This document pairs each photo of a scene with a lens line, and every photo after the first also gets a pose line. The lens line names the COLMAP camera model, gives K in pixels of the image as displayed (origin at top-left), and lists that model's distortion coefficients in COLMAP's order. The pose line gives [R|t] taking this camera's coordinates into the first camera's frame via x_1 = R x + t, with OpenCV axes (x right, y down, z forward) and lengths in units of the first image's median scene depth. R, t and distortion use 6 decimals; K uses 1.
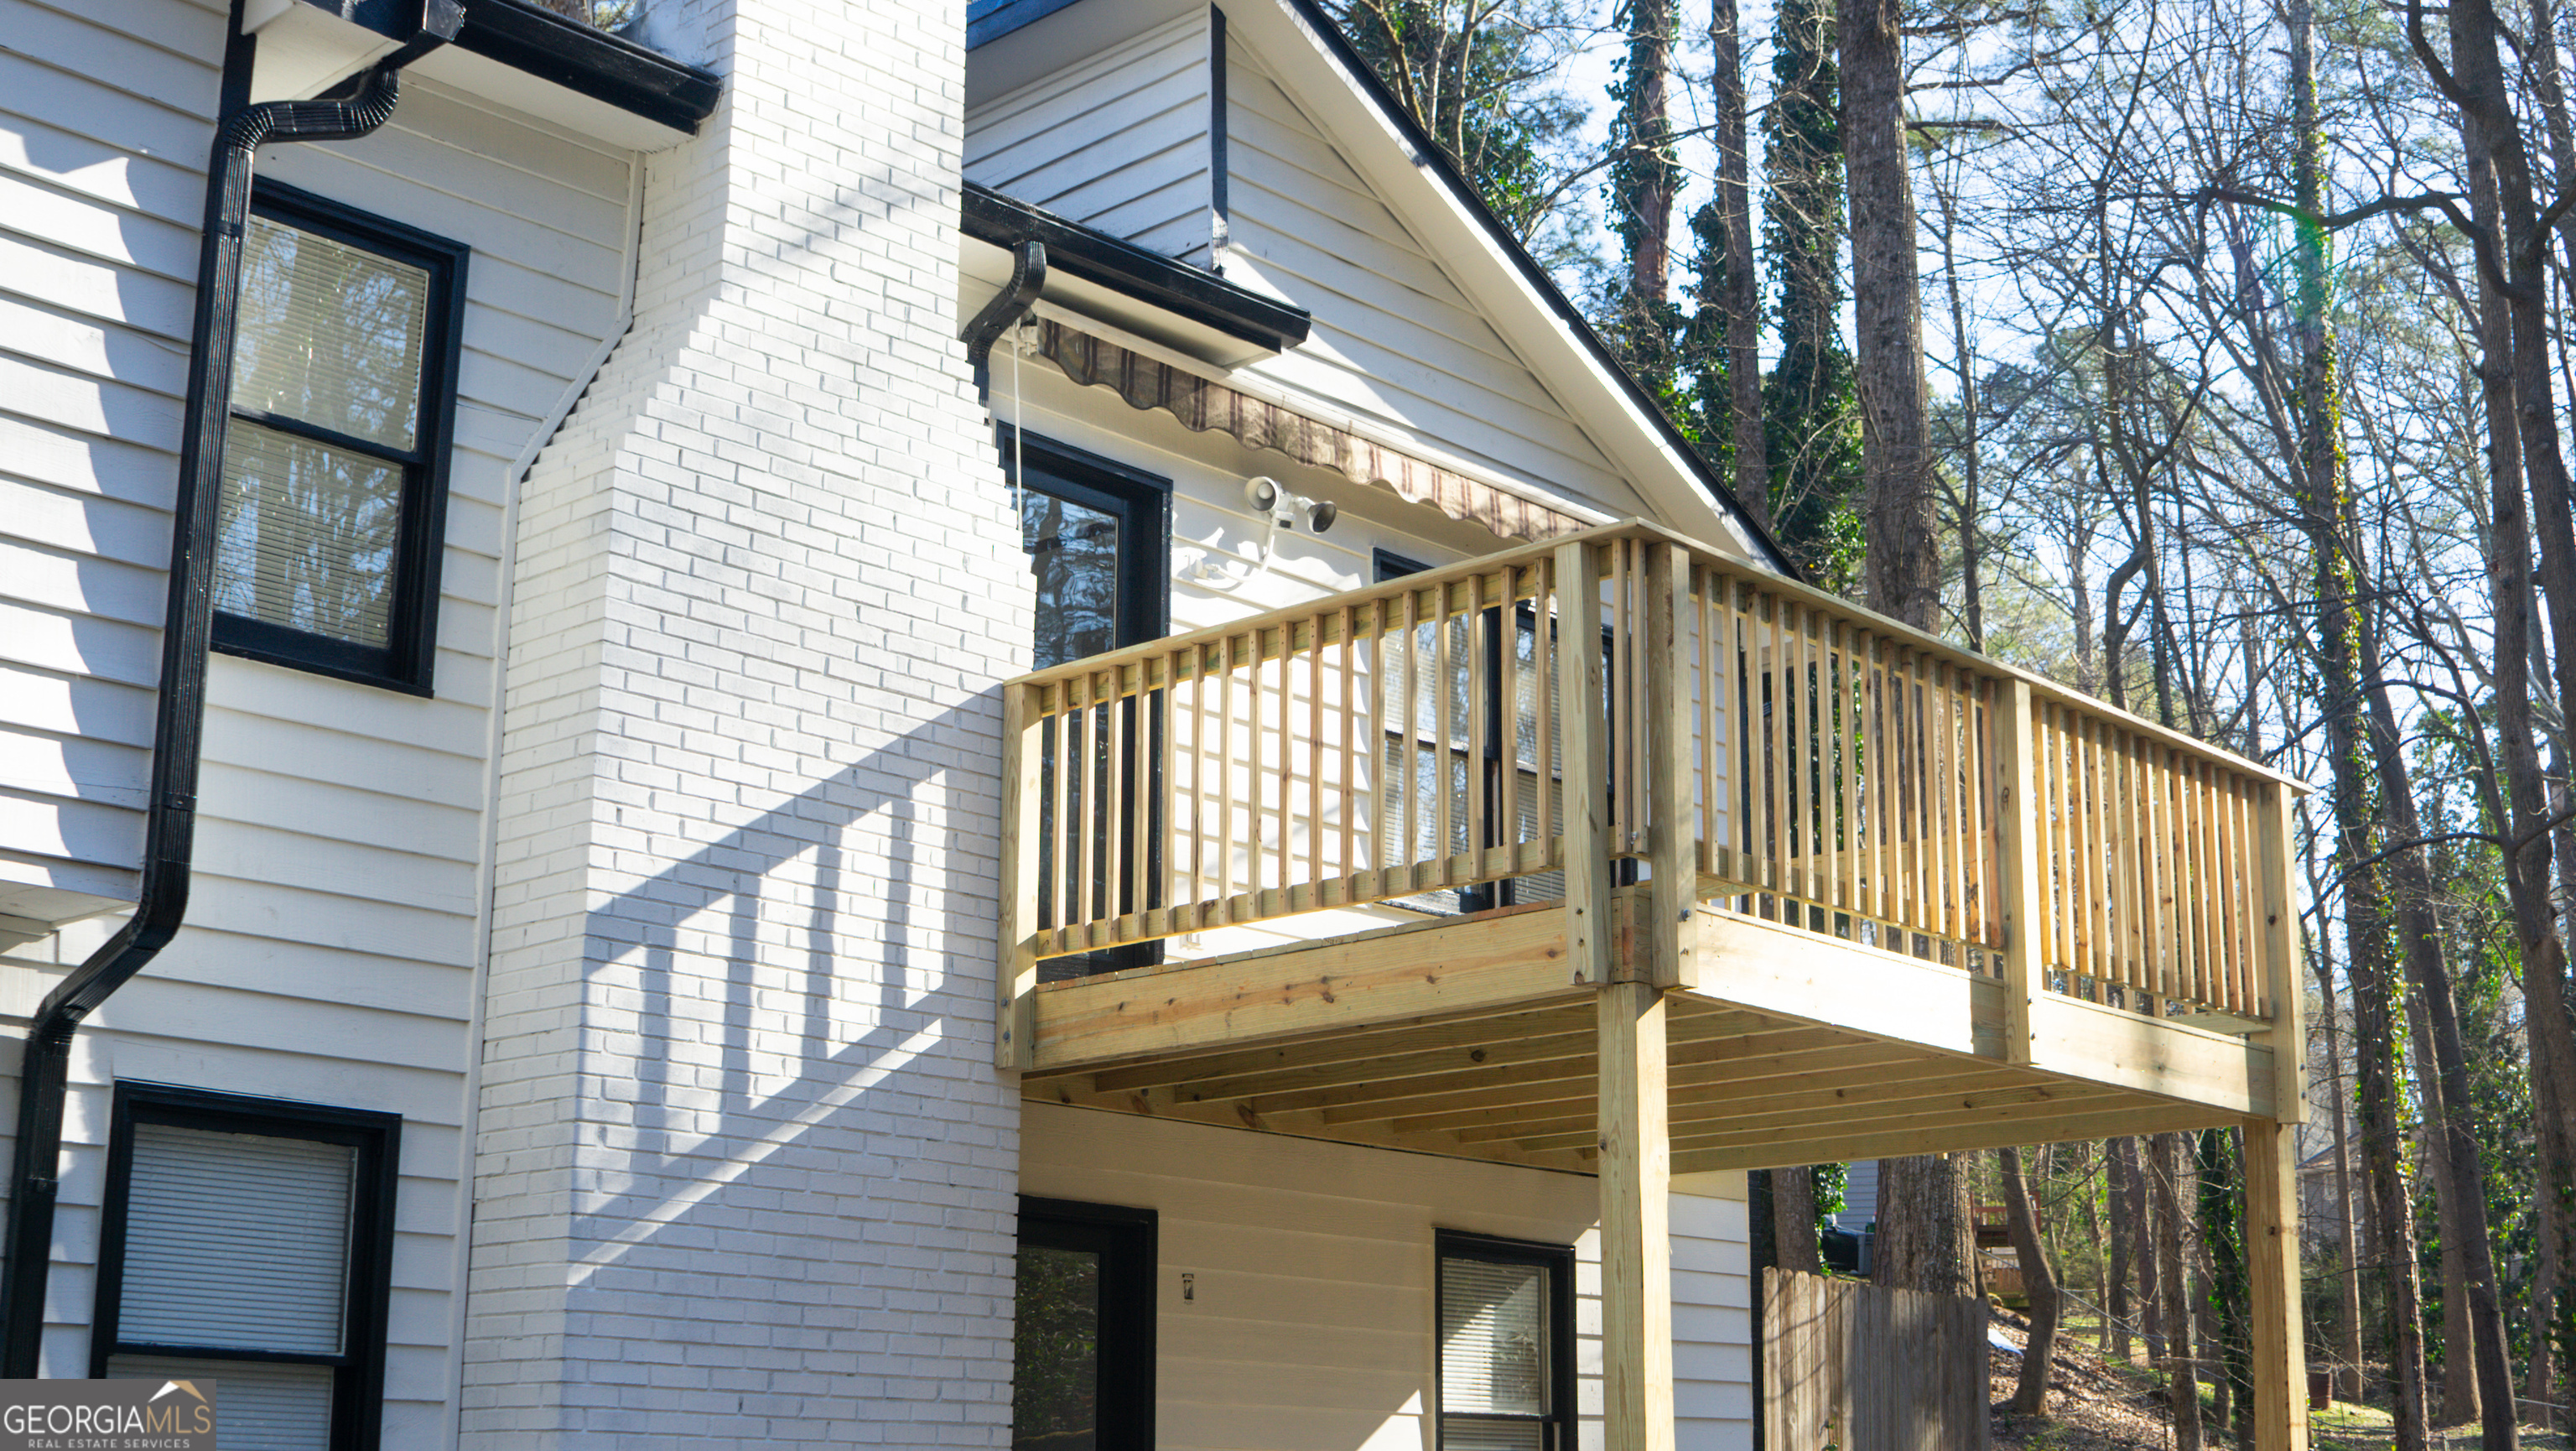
lens RADIAL K [[3138.1, 0, 1290.8], [0, 3138.1, 740.6], [0, 0, 1]] dist [-0.098861, 0.000000]
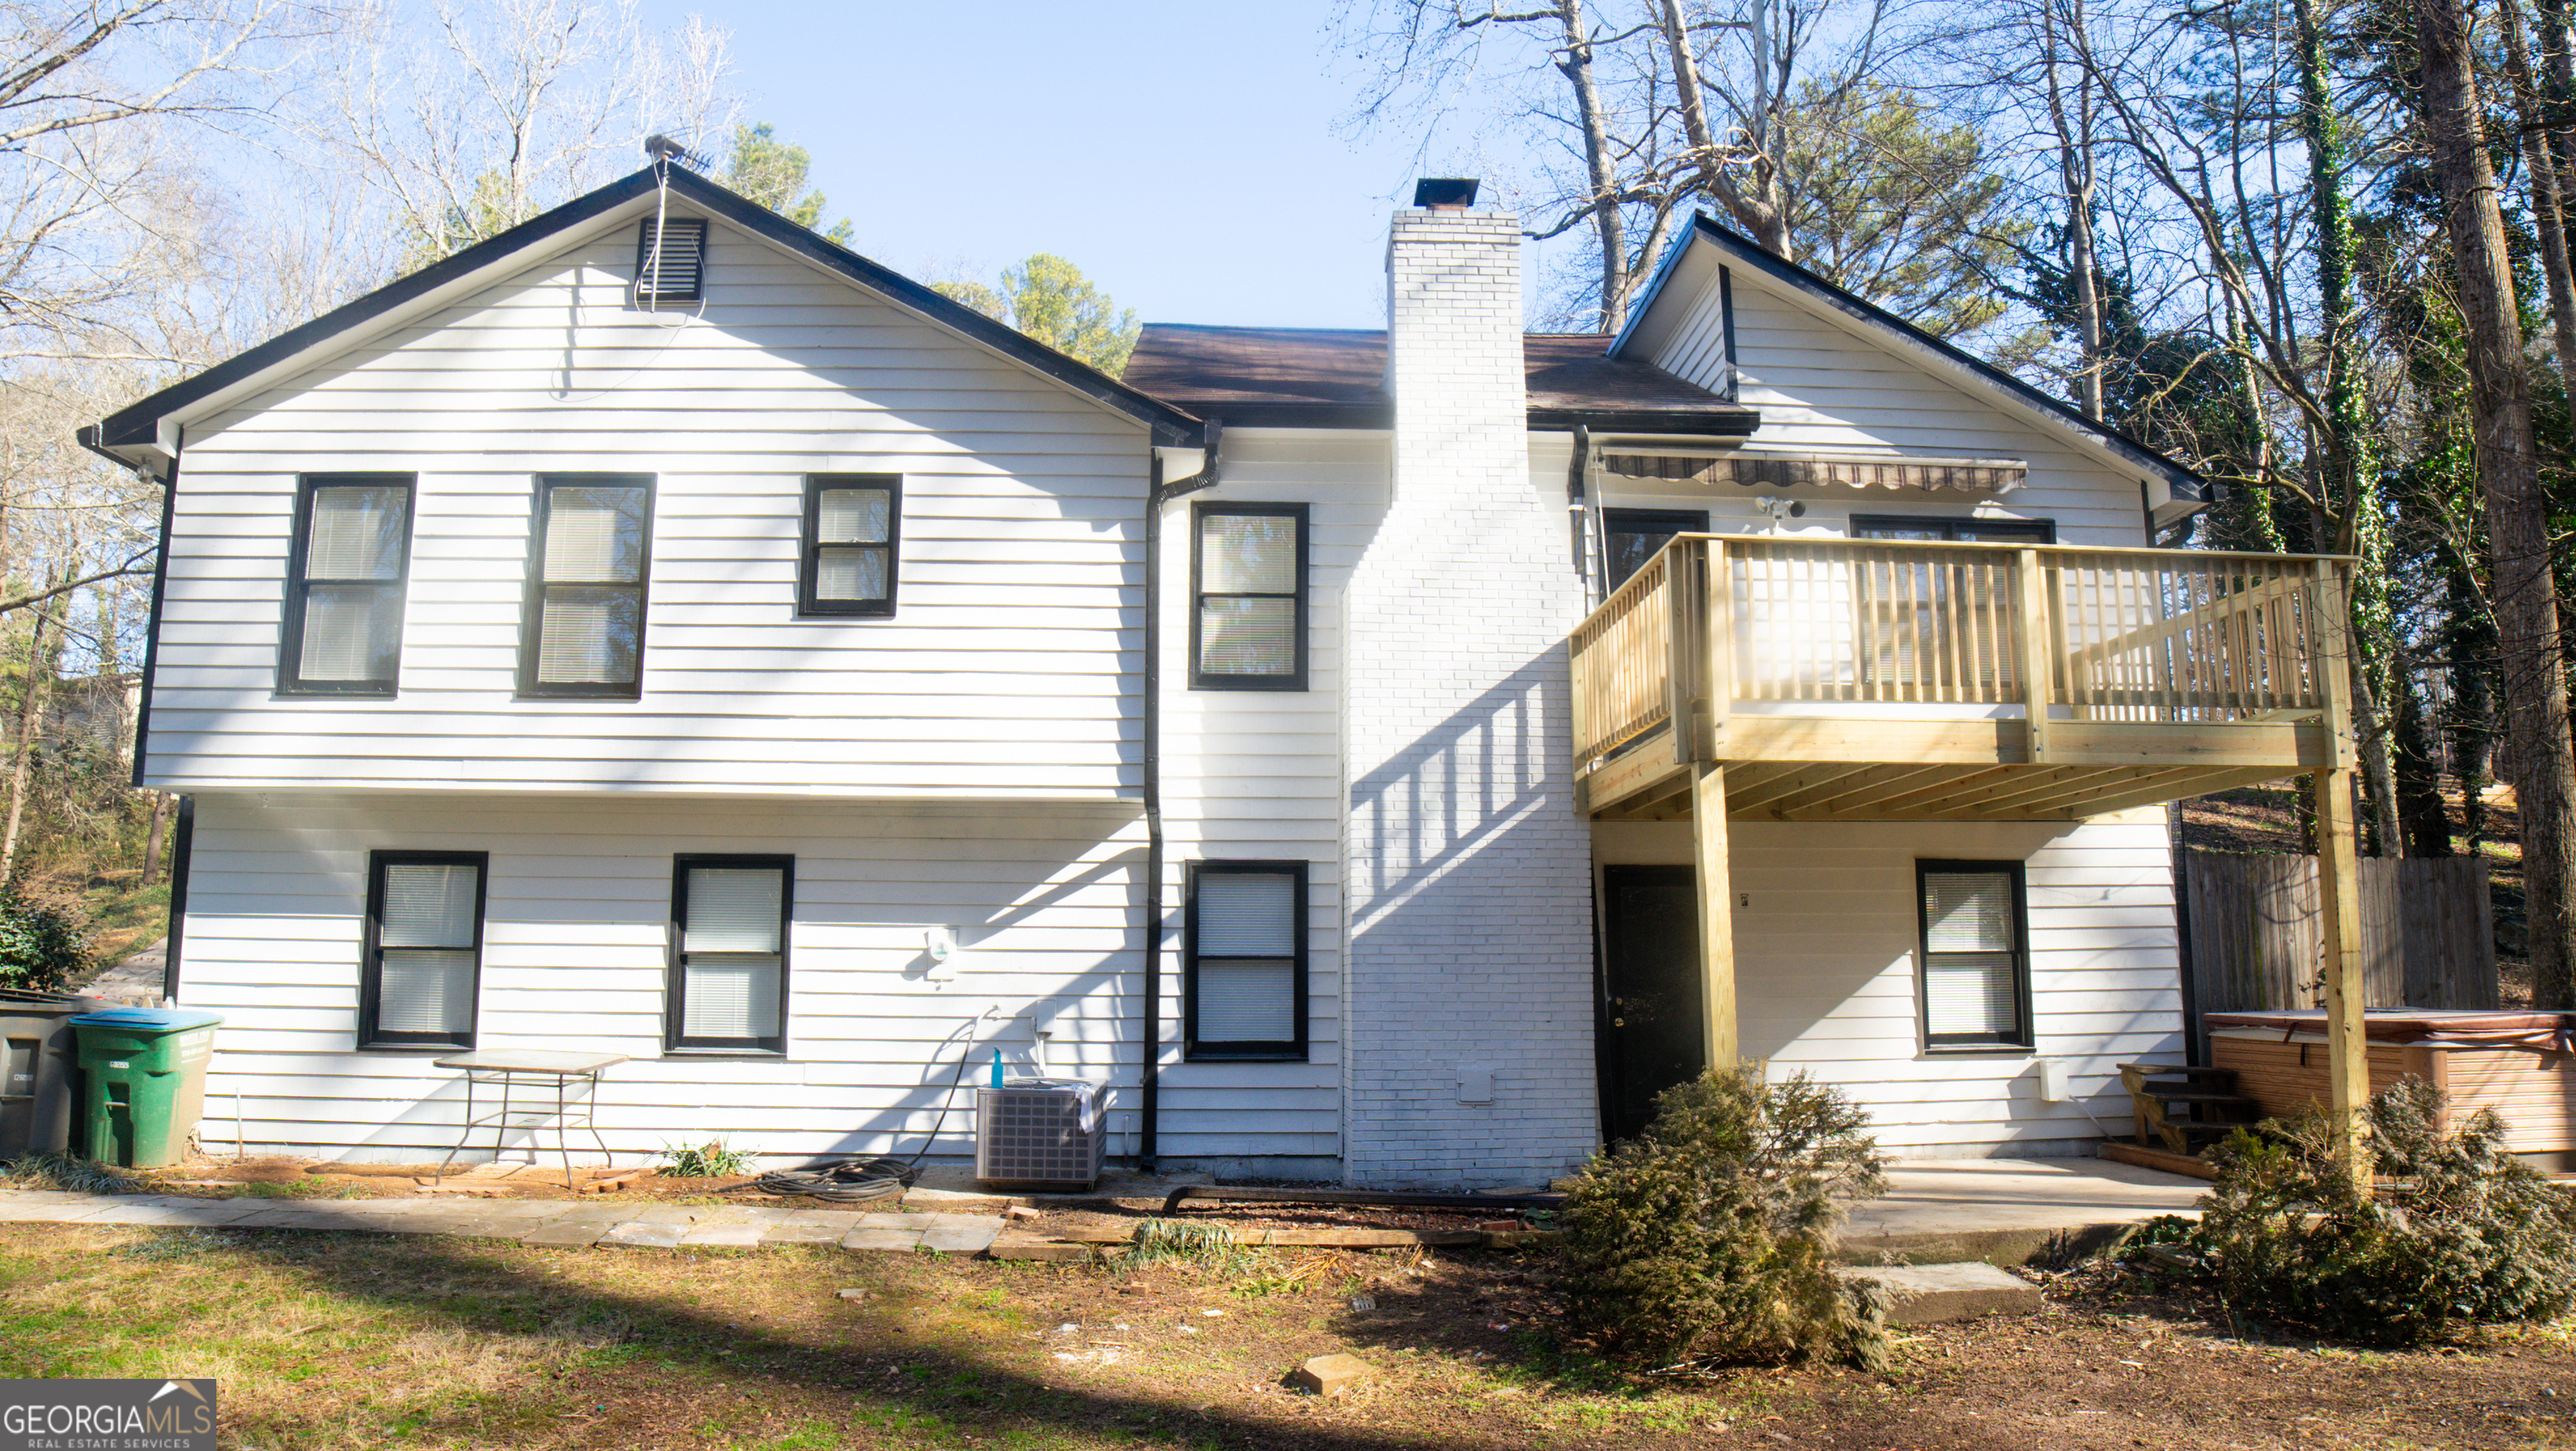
lens RADIAL K [[1580.7, 0, 1305.0], [0, 1580.7, 742.5], [0, 0, 1]] dist [-0.114953, 0.038039]
pose [[0.726260, -0.111532, -0.678312, 0.568882], [0.172943, 0.984657, 0.023265, -0.003746], [0.665310, -0.134206, 0.734406, 0.066775]]
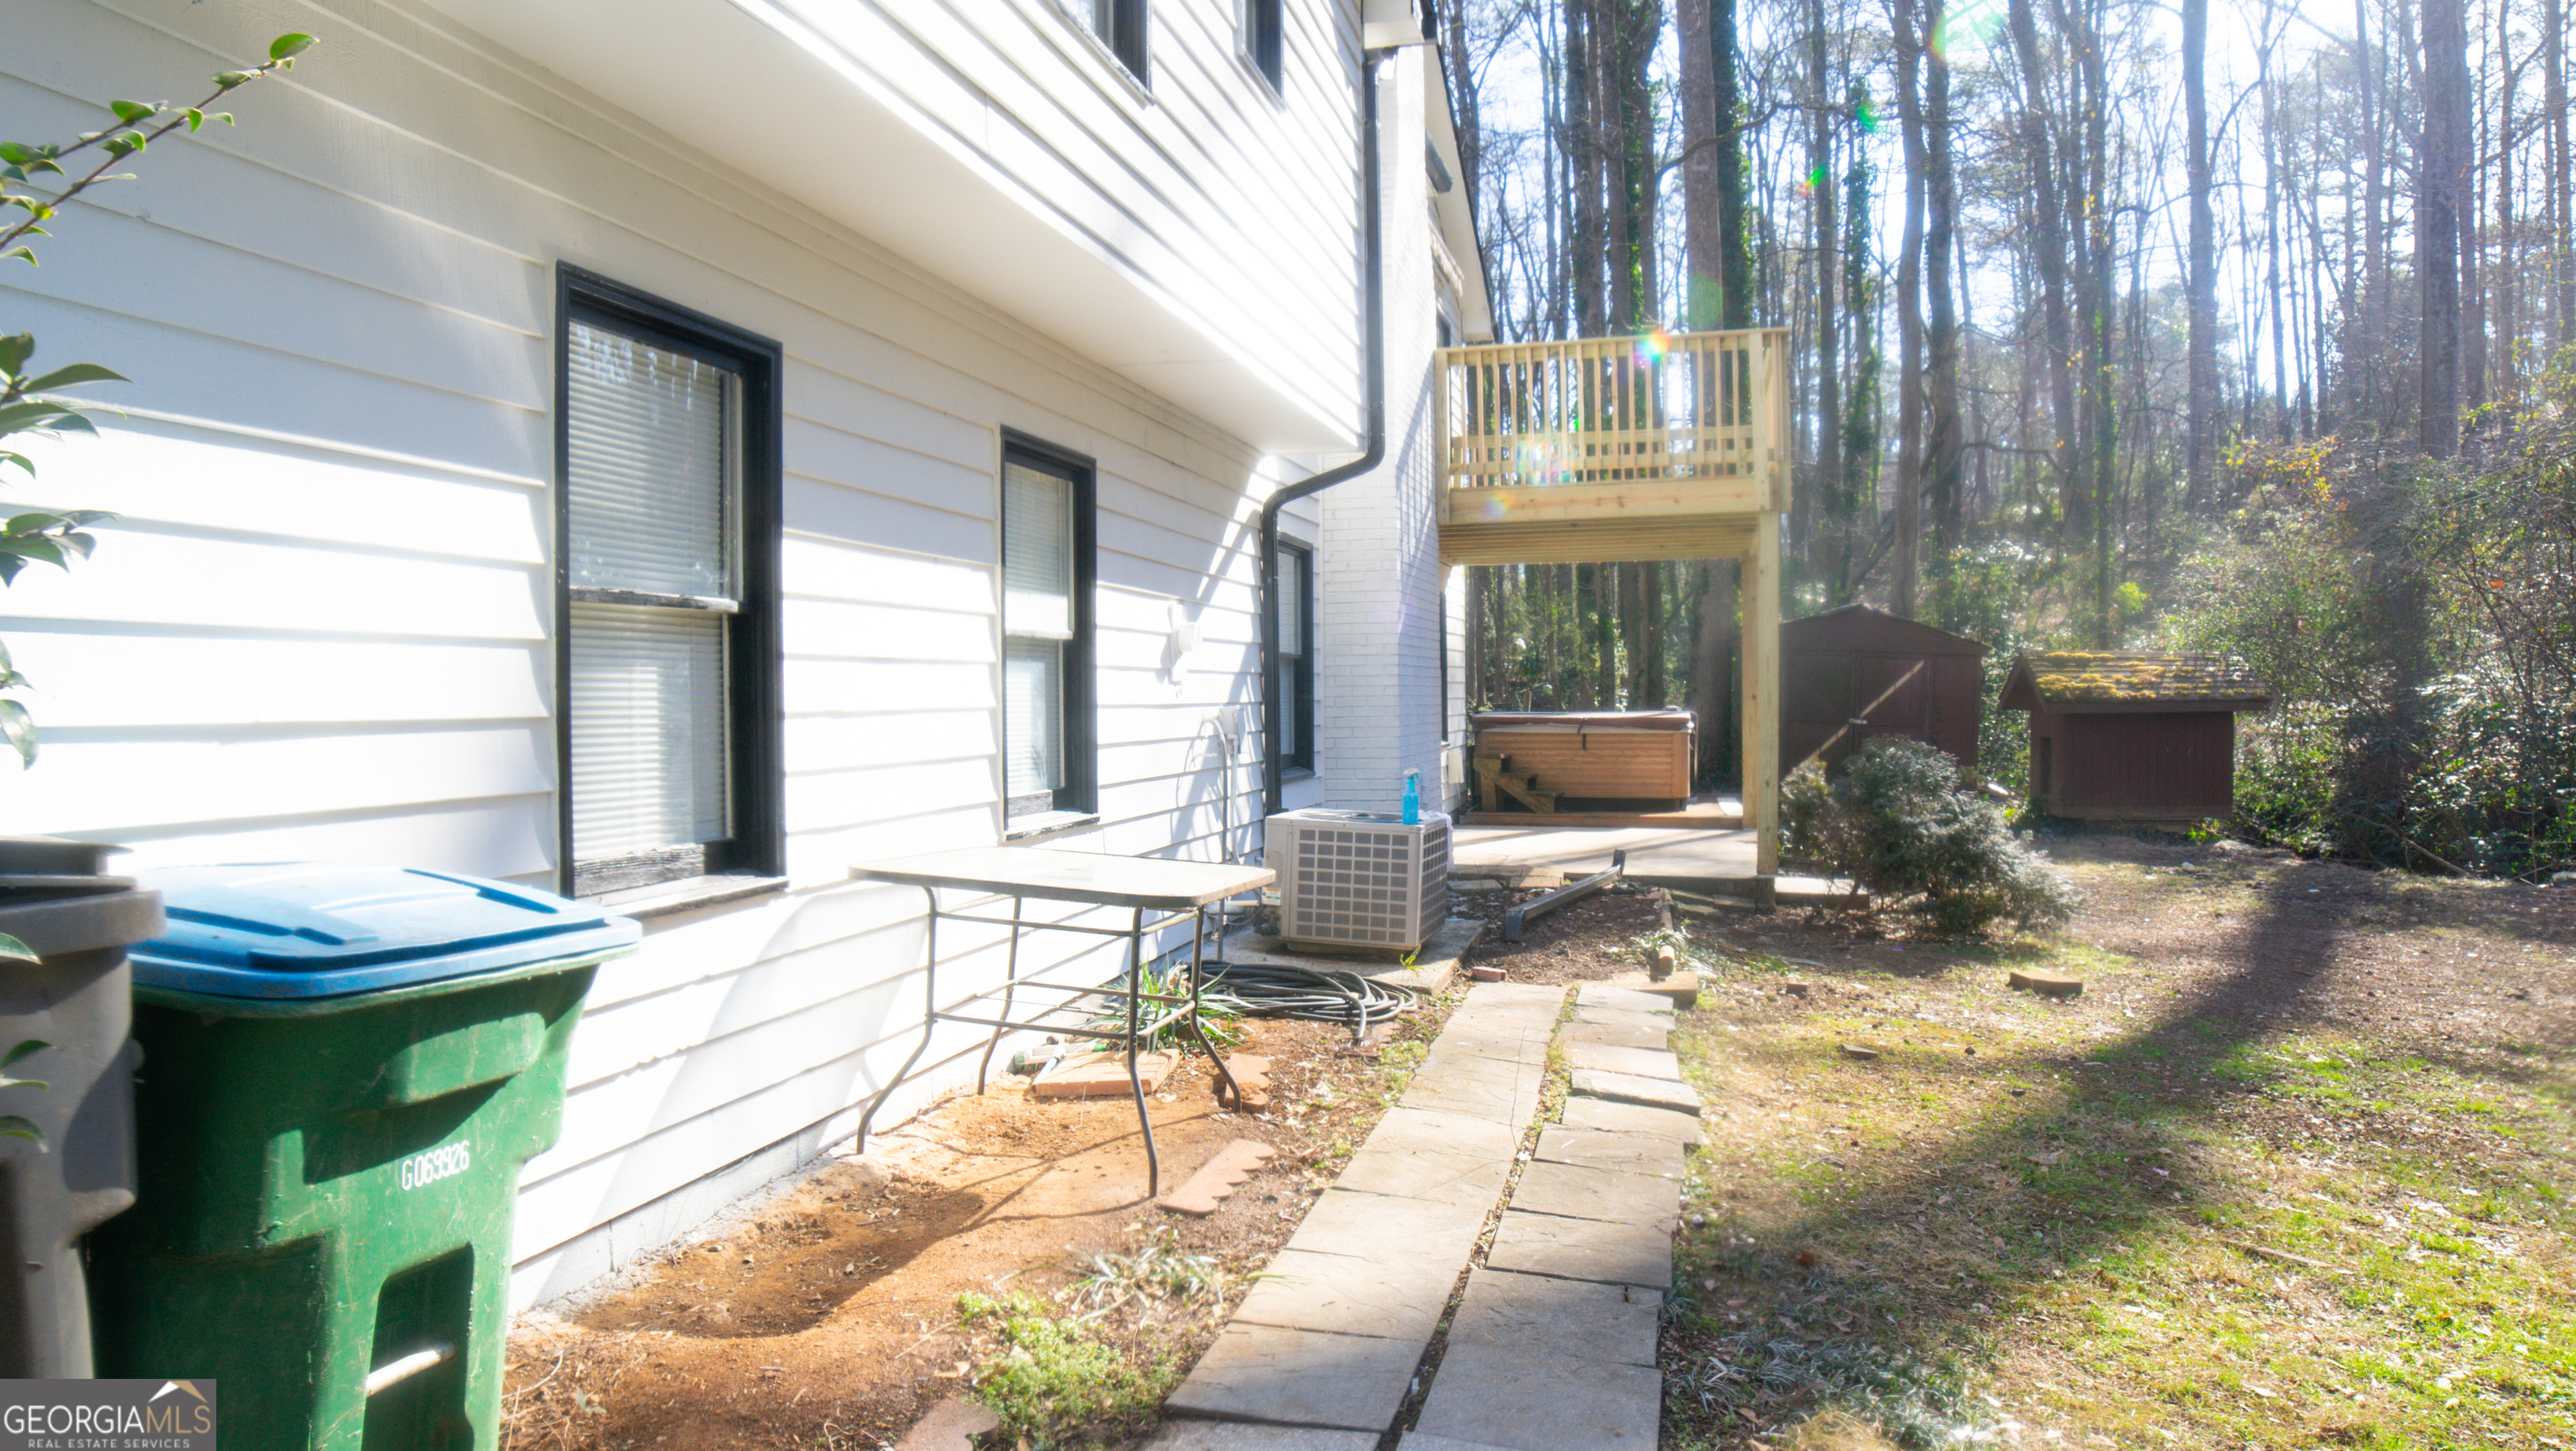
lens RADIAL K [[1580.7, 0, 1295.9], [0, 1580.7, 722.6], [0, 0, 1]] dist [-0.114953, 0.038039]
pose [[0.868862, -0.025056, 0.494420, -0.822352], [-0.104558, 0.966901, 0.232745, -0.016479], [-0.483886, -0.253919, 0.837484, 0.040125]]
